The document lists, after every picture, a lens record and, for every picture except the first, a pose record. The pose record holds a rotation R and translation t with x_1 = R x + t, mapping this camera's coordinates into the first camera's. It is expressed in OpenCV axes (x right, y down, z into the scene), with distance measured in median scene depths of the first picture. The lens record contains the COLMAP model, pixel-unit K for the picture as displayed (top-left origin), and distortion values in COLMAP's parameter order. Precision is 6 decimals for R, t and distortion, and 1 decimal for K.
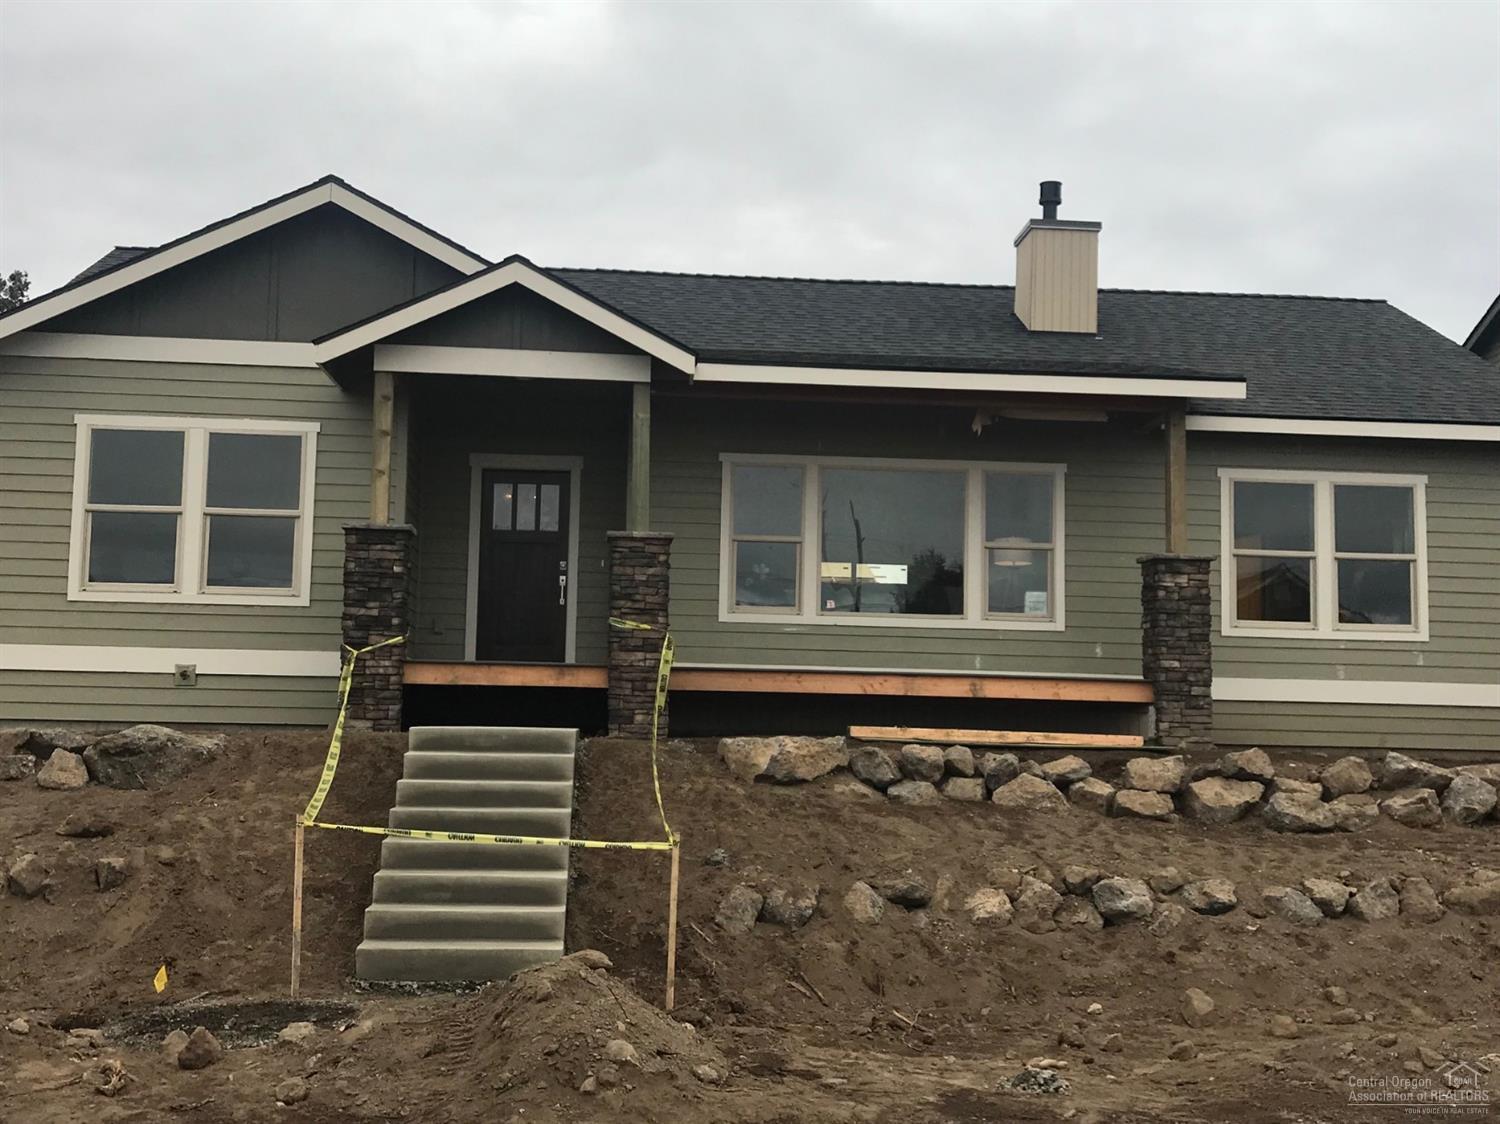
lens RADIAL K [[1810.4, 0, 750.0], [0, 1810.4, 562.0], [0, 0, 1]] dist [0.129393, -0.449328]
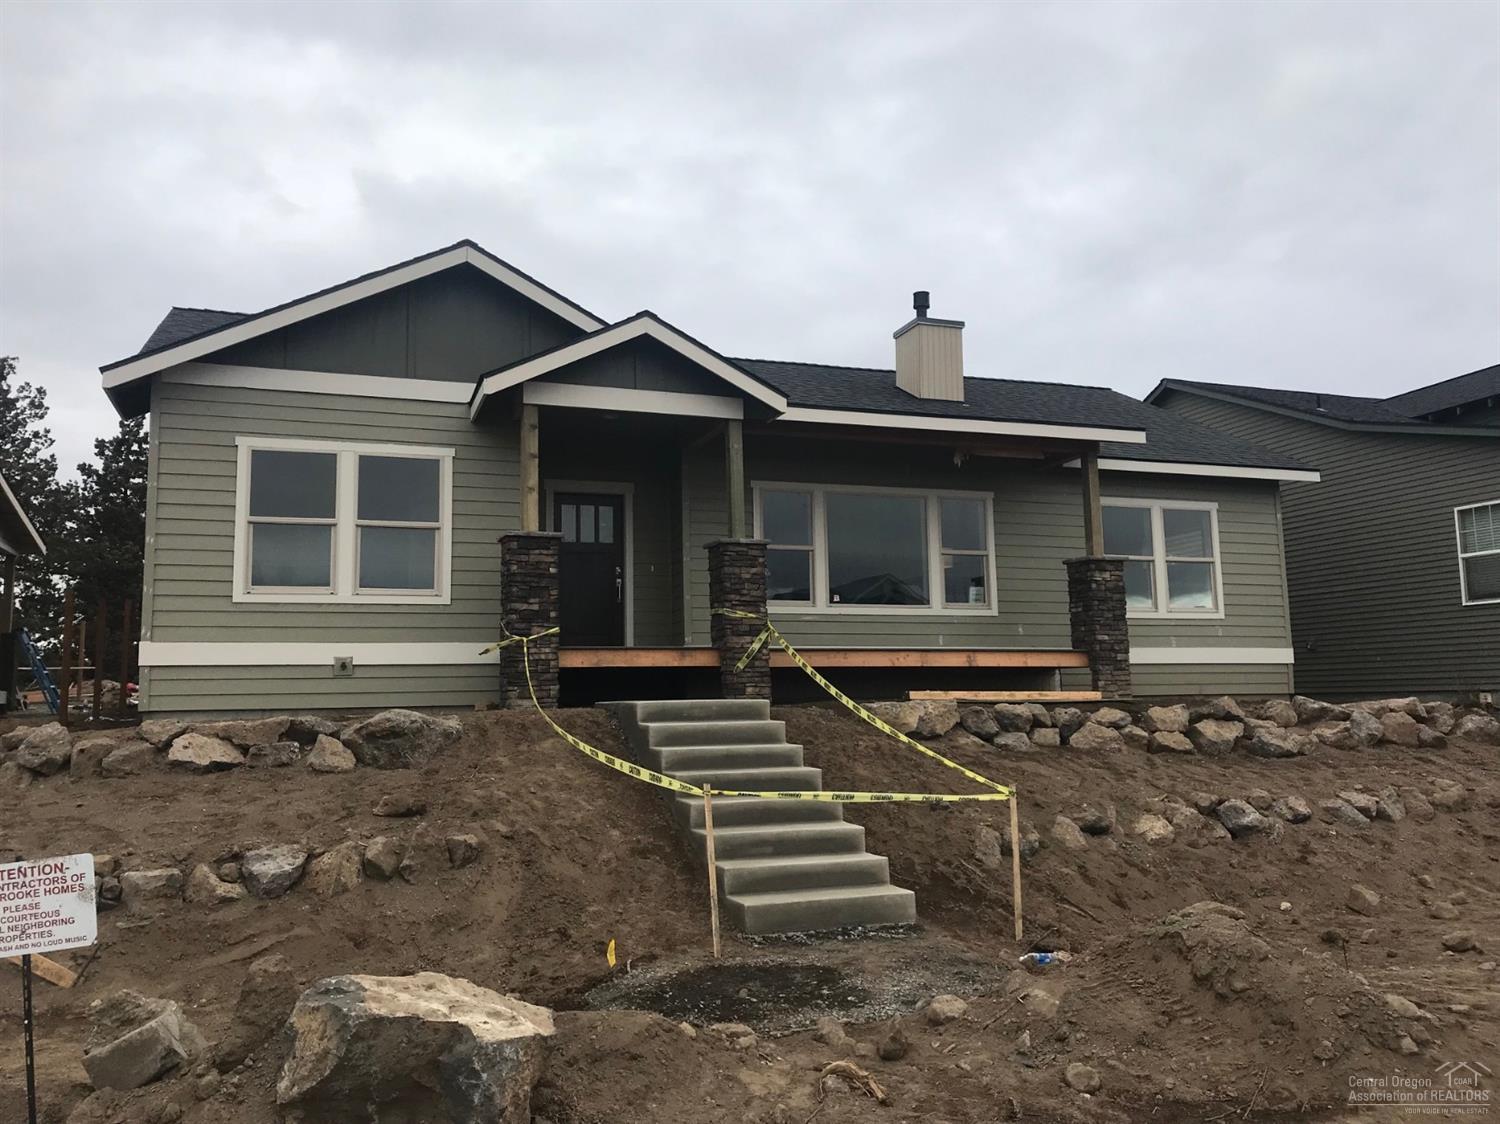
lens RADIAL K [[1216.9, 0, 750.0], [0, 1216.9, 562.0], [0, 0, 1]] dist [0.076093, -0.213841]
pose [[0.965204, -0.005921, 0.261431, -0.270837], [0.010859, 0.999789, -0.017450, 0.013338], [-0.261272, 0.019682, 0.965064, 0.197231]]
